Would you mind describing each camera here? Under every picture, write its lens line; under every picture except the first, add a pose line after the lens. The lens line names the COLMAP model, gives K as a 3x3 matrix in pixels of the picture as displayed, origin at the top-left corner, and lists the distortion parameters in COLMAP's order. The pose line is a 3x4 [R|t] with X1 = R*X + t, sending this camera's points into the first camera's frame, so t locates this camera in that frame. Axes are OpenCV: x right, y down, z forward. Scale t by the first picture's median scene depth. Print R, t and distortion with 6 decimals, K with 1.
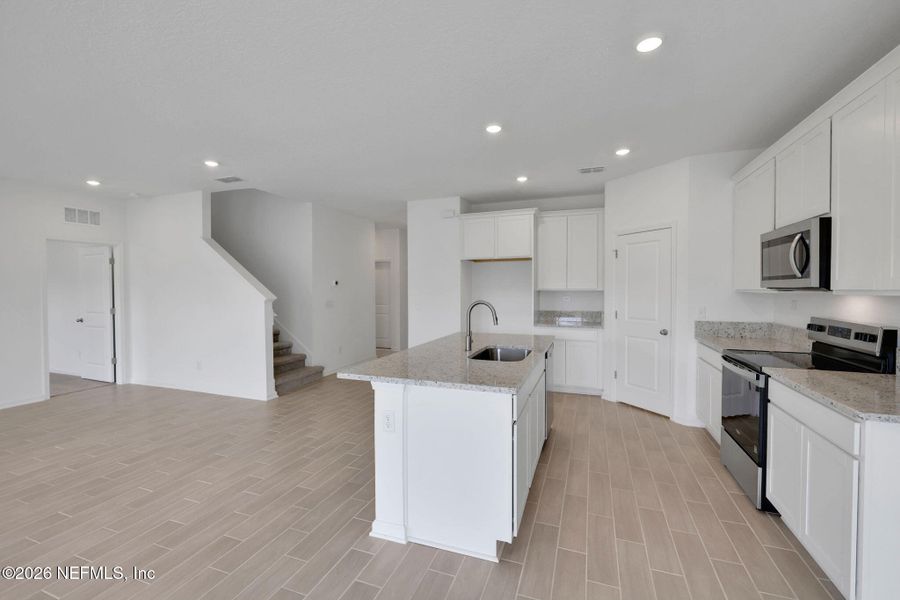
lens RADIAL K [[399.5, 0, 432.1], [0, 399.5, 297.7], [0, 0, 1]] dist [-0.000854, -0.000094]
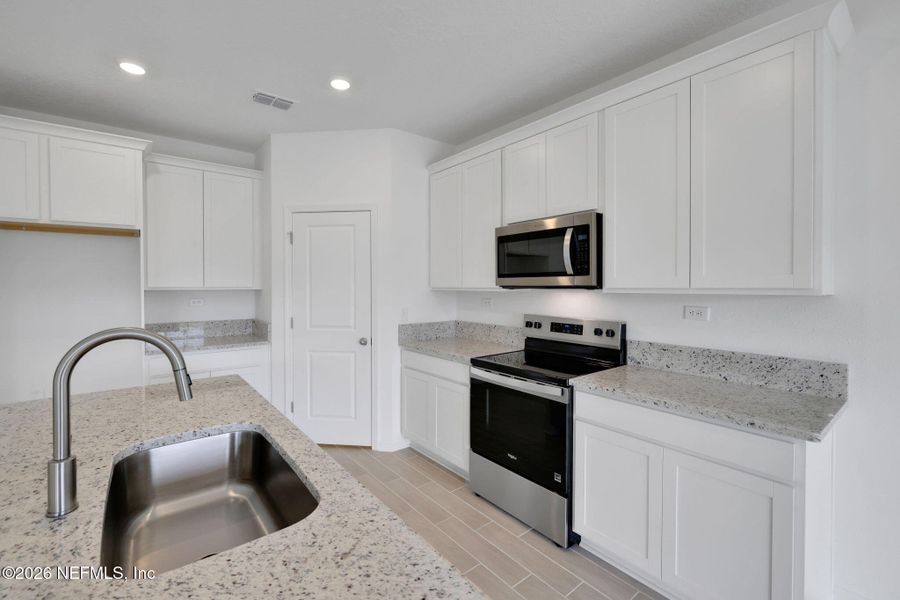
lens RADIAL K [[391.4, 0, 451.0], [0, 391.4, 290.5], [0, 0, 1]] dist [-0.001506, -0.000015]
pose [[0.490482, -0.008743, 0.871408, -0.010415], [0.018757, 0.999824, -0.000526, -0.011892], [-0.871250, 0.016603, 0.490559, 0.502556]]
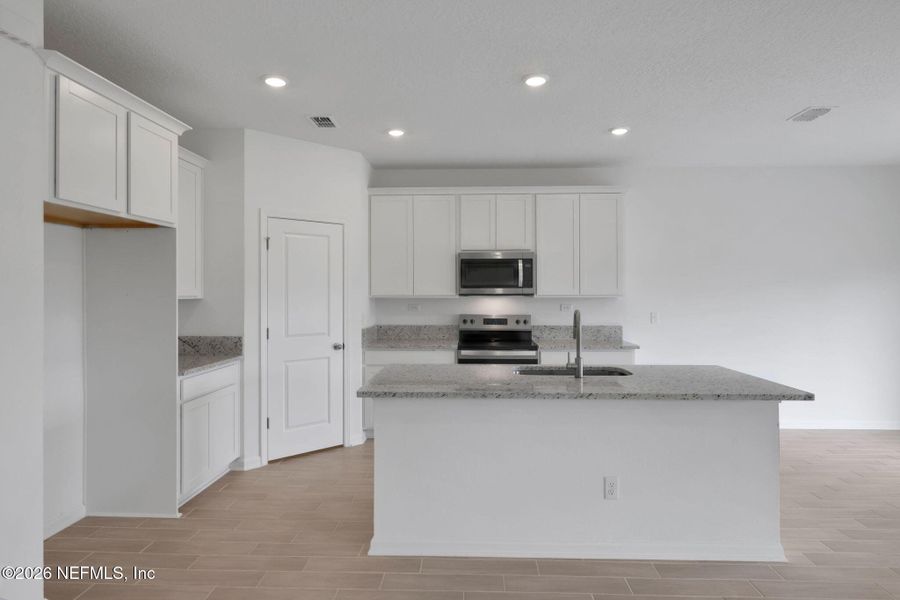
lens RADIAL K [[539.6, 0, 469.9], [0, 539.6, 292.9], [0, 0, 1]] dist [0.001465, 0.000256]
pose [[-0.370398, 0.001998, 0.928871, -0.624488], [0.022344, 0.999727, 0.006759, -0.030288], [-0.928604, 0.023259, -0.370342, 1.251469]]
